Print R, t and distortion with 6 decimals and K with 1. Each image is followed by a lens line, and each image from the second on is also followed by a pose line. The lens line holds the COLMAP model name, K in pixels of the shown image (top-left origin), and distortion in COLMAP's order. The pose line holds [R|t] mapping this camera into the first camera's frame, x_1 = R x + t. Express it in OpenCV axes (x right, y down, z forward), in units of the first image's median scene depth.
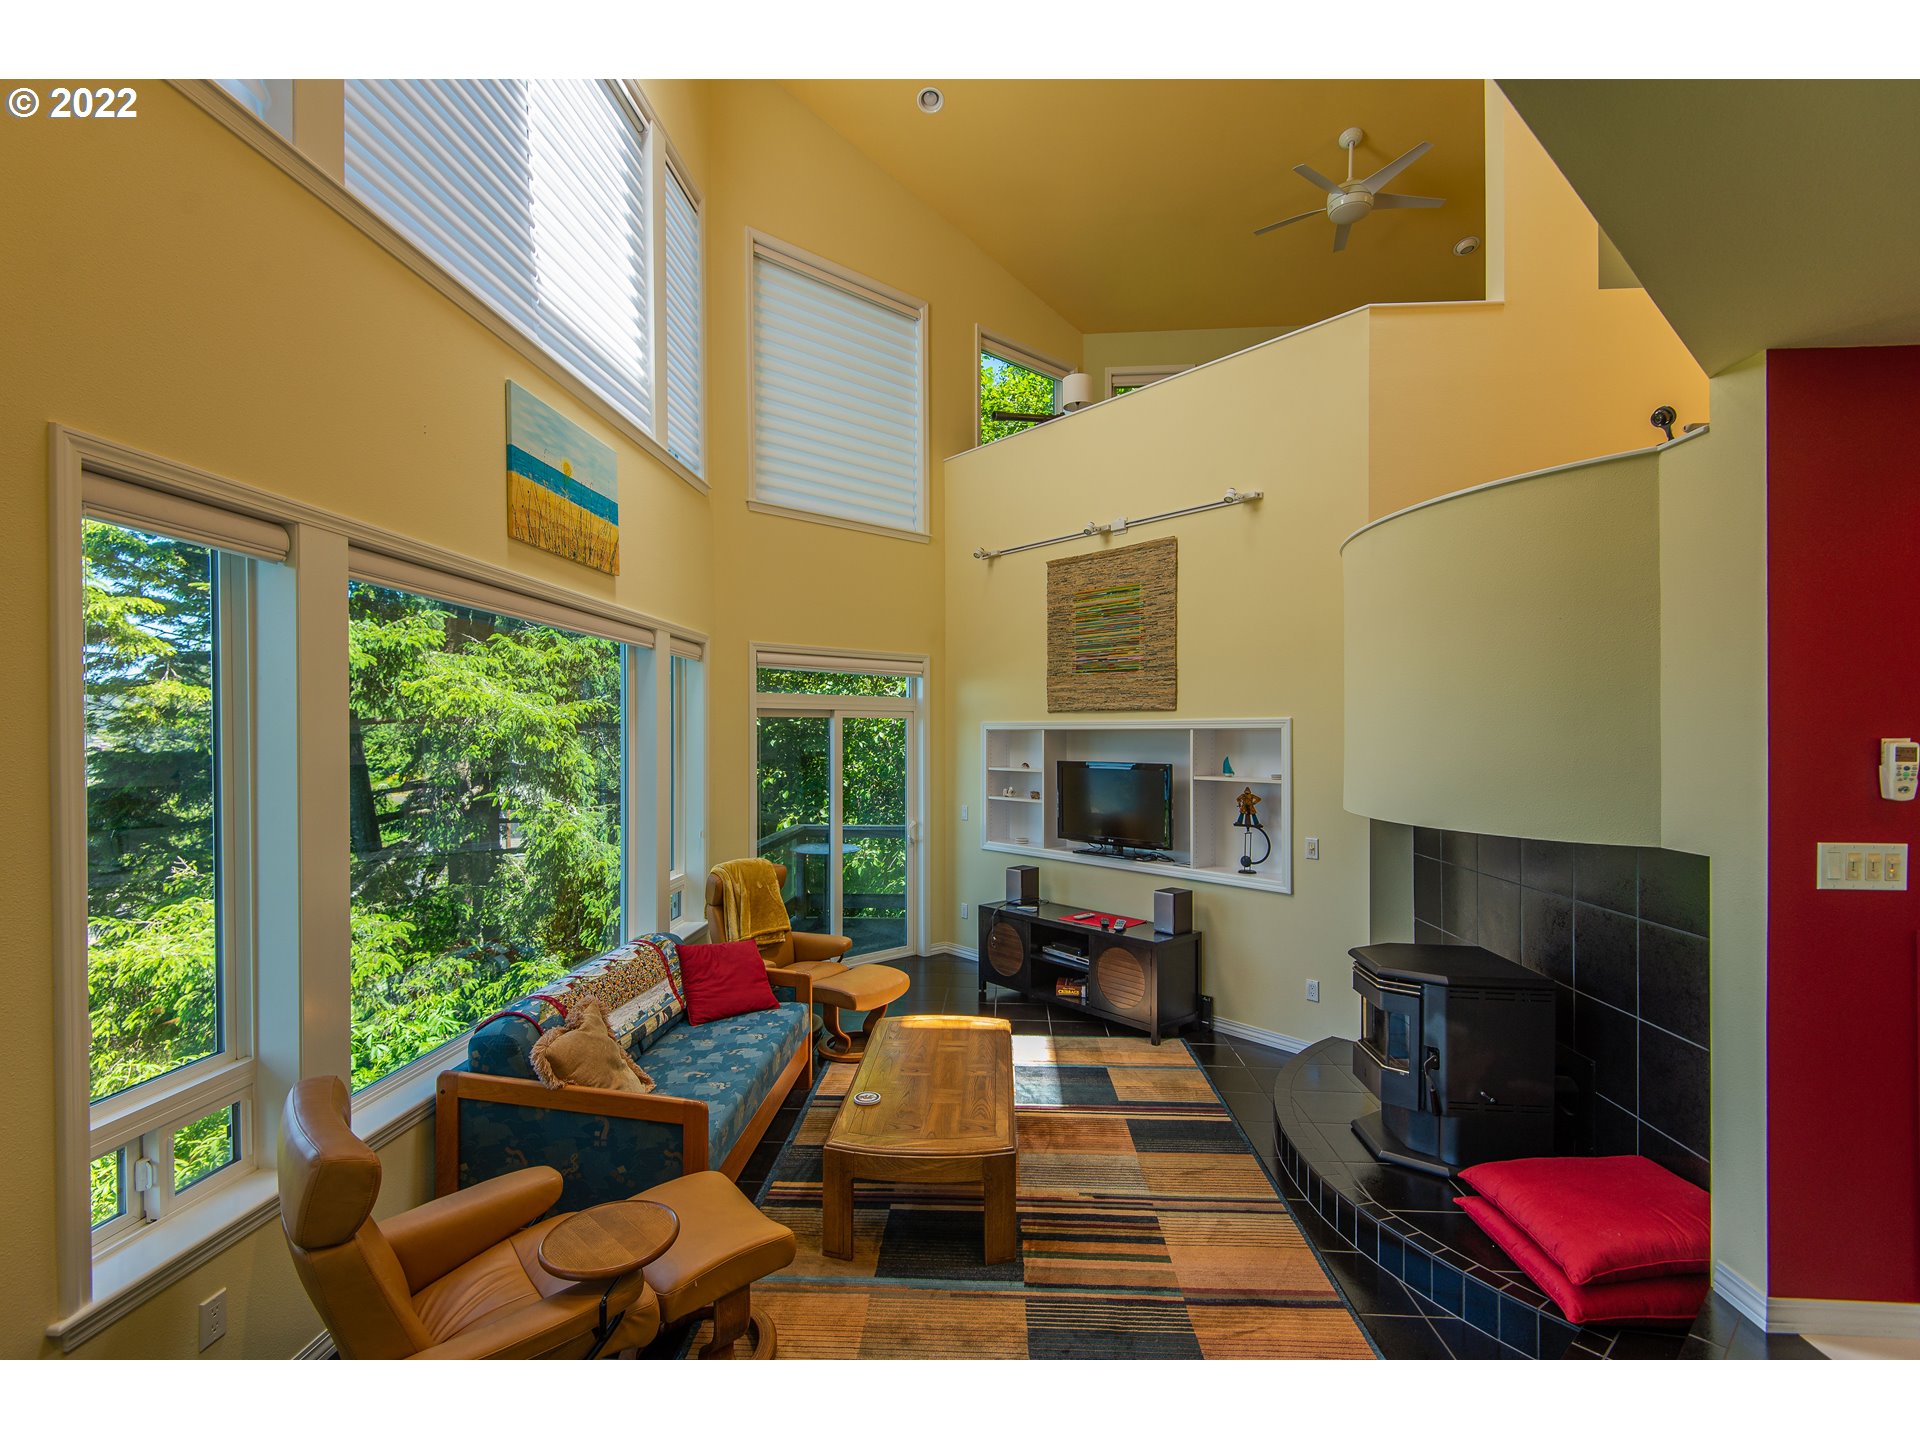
lens RADIAL K [[867.8, 0, 949.3], [0, 867.8, 735.1], [0, 0, 1]] dist [0.022380, -0.008896]
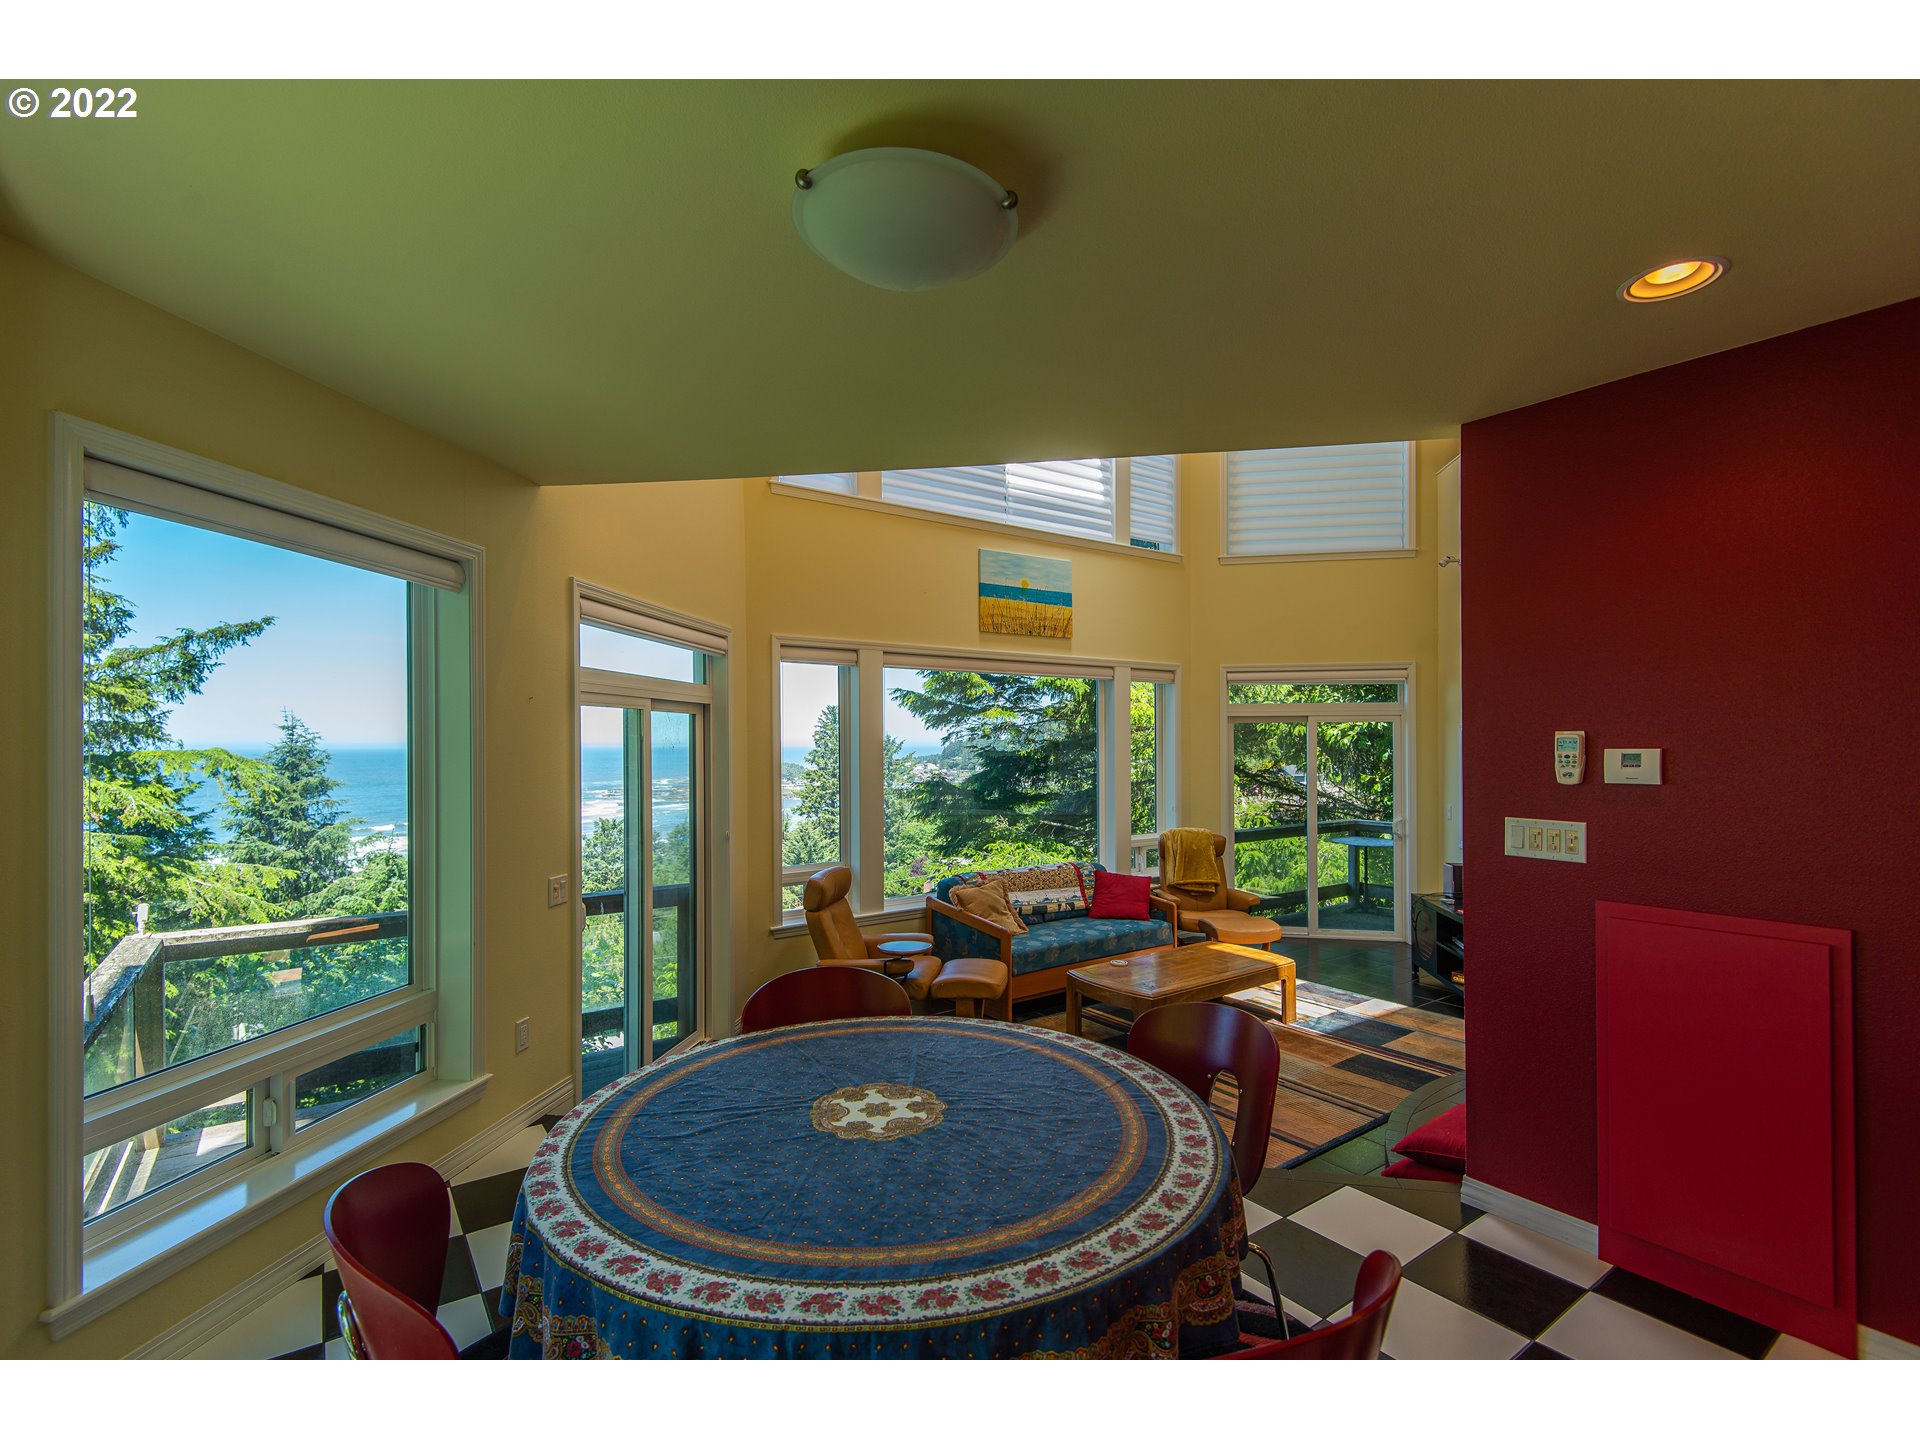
lens RADIAL K [[867.8, 0, 949.6], [0, 867.8, 742.8], [0, 0, 1]] dist [0.022380, -0.008896]
pose [[0.630359, 0.000670, -0.776303, 0.570938], [0.001127, 0.999998, 0.001778, 0.006089], [0.776303, -0.001995, 0.630357, -0.147822]]
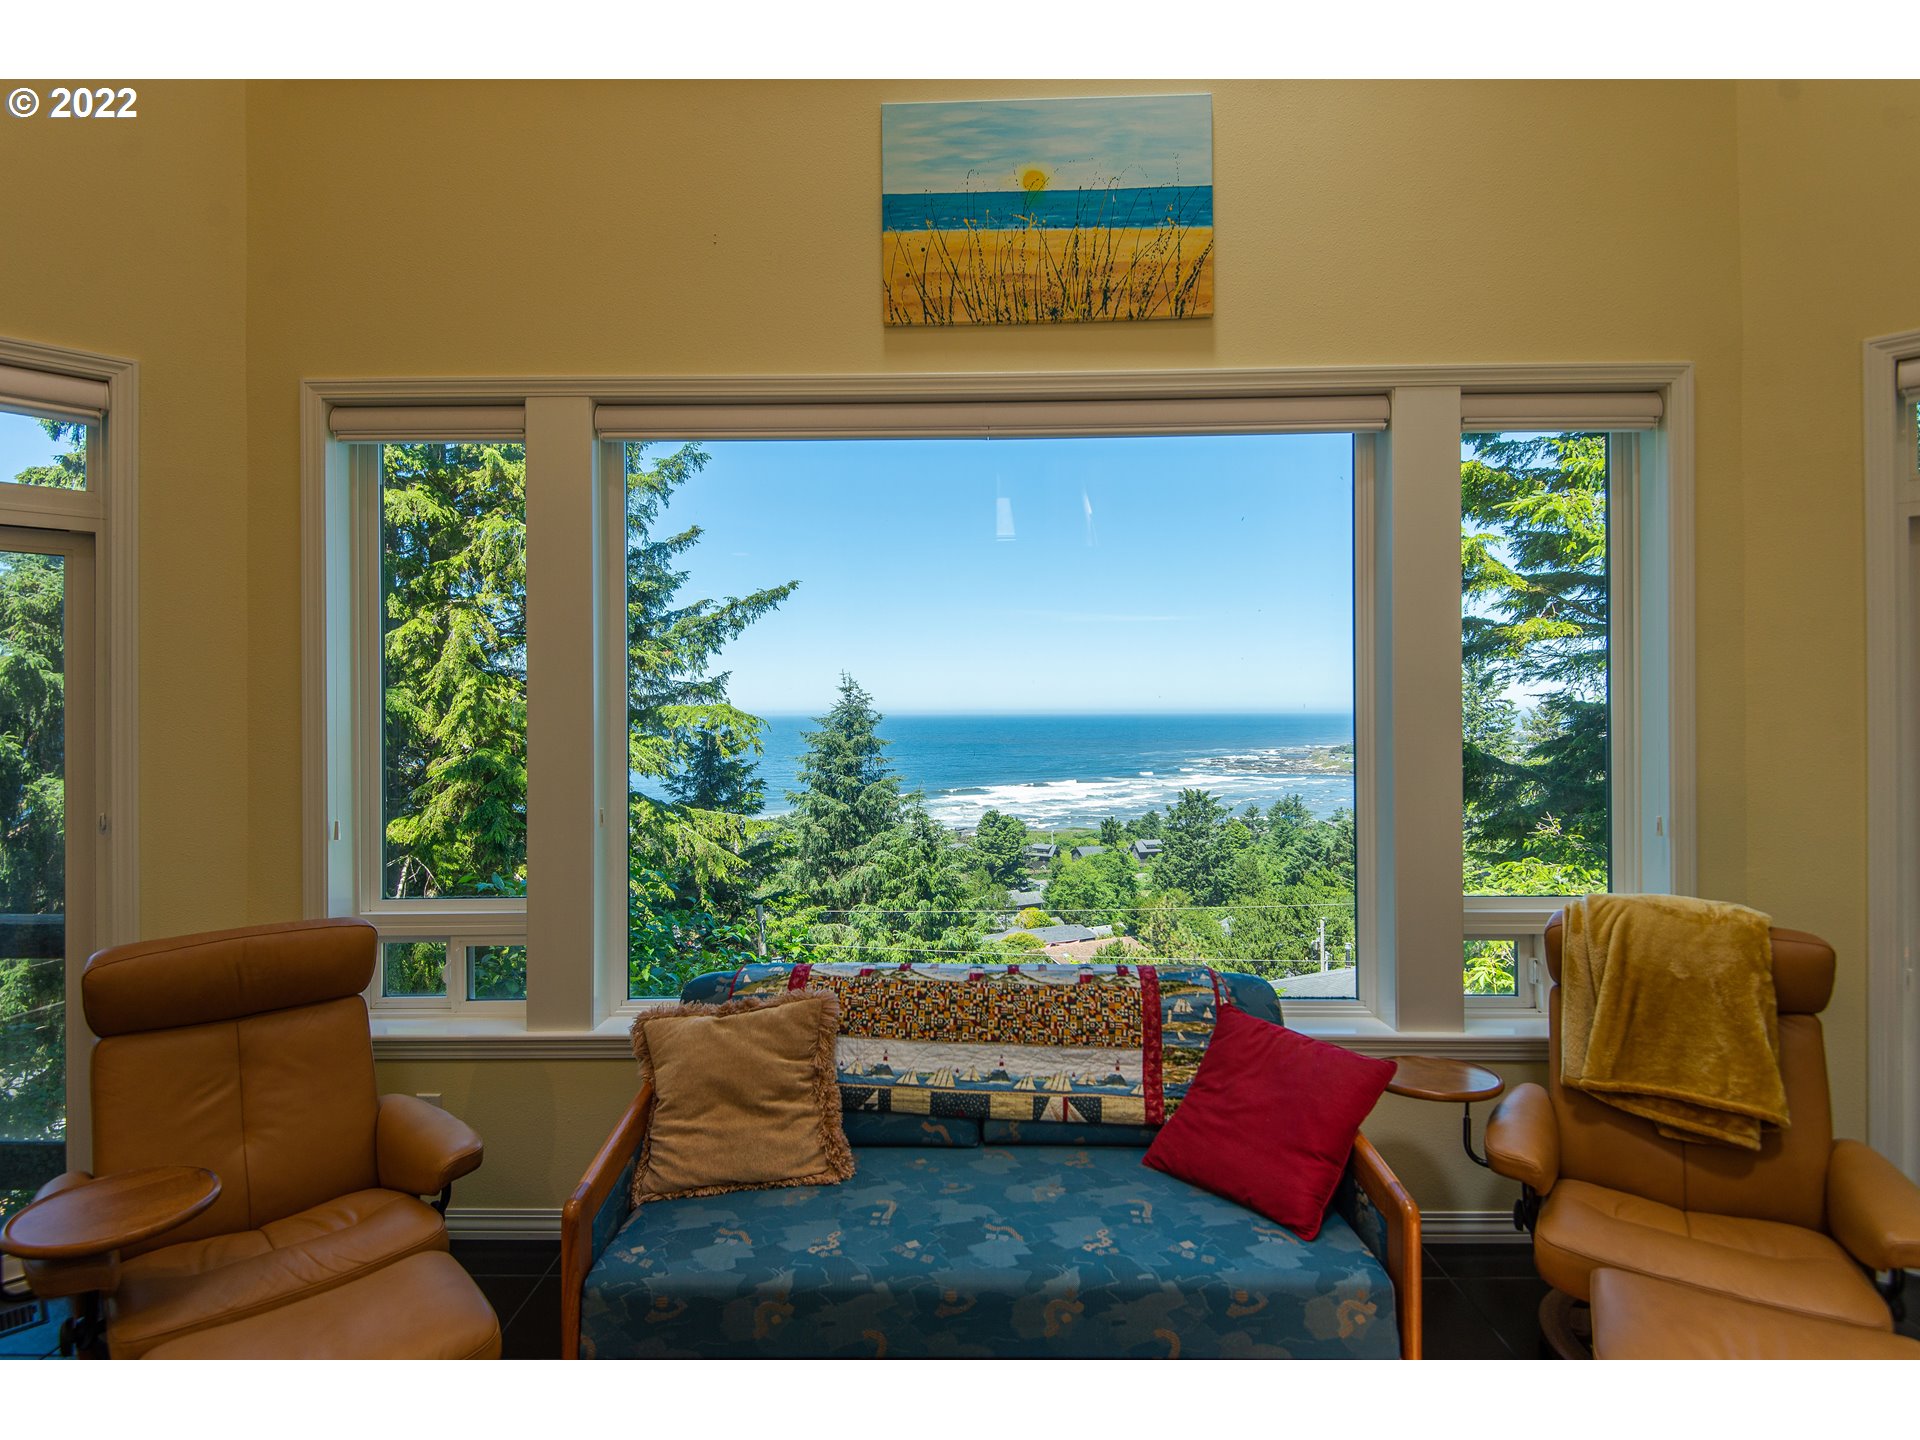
lens RADIAL K [[976.7, 0, 953.3], [0, 976.7, 713.9], [0, 0, 1]] dist [0.012712, -0.009692]
pose [[0.051570, 0.006172, -0.998650, 0.188377], [0.004644, 0.999969, 0.006420, 0.053290], [0.998659, -0.004968, 0.051540, 0.632520]]
